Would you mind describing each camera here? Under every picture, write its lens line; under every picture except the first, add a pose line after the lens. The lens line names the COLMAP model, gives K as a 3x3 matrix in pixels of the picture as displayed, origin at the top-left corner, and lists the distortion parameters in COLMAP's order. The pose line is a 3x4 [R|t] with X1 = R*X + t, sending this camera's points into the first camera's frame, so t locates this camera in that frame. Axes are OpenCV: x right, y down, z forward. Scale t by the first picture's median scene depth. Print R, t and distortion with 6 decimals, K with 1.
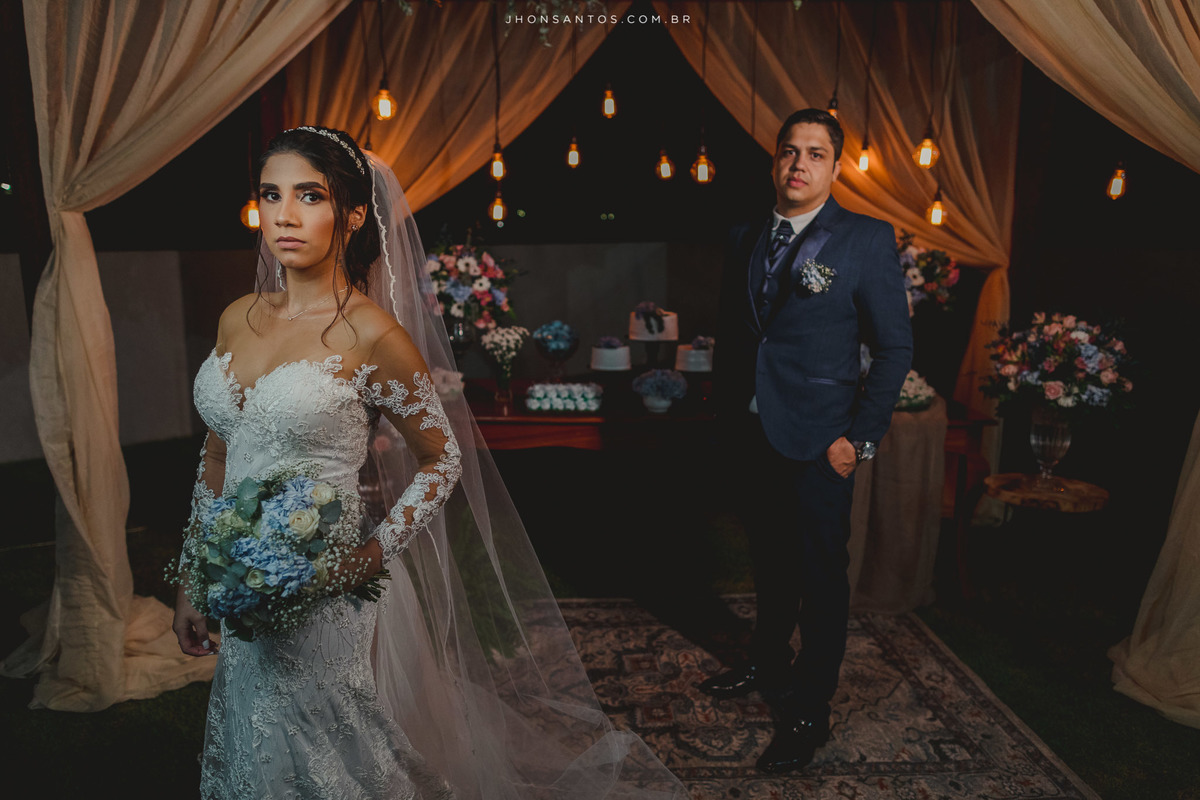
lens RADIAL K [[829.2, 0, 598.7], [0, 829.2, 395.1], [0, 0, 1]] dist [-0.000642, -0.002090]
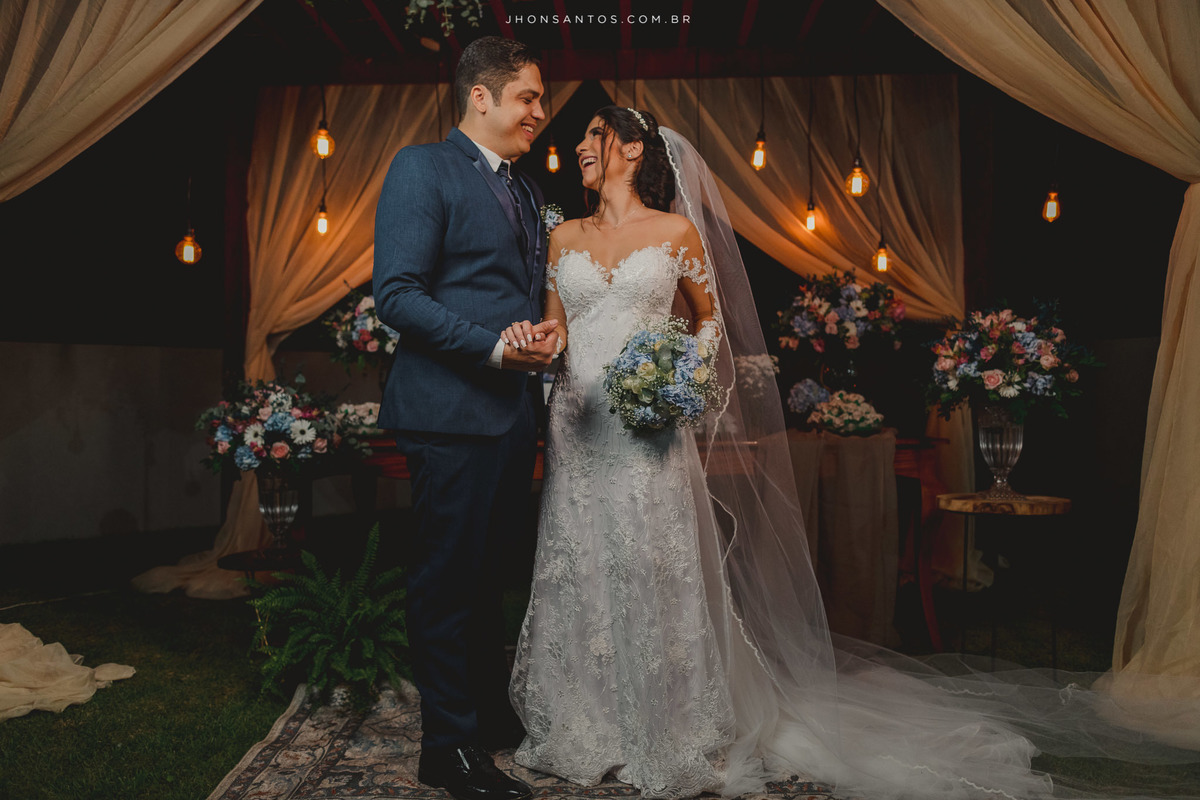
lens RADIAL K [[807.7, 0, 606.4], [0, 807.7, 400.4], [0, 0, 1]] dist [-0.000390, 0.001610]
pose [[0.999859, -0.009663, -0.013748, 0.106791], [0.006807, 0.980903, -0.194380, 0.163608], [0.015364, 0.194259, 0.980830, 0.089216]]
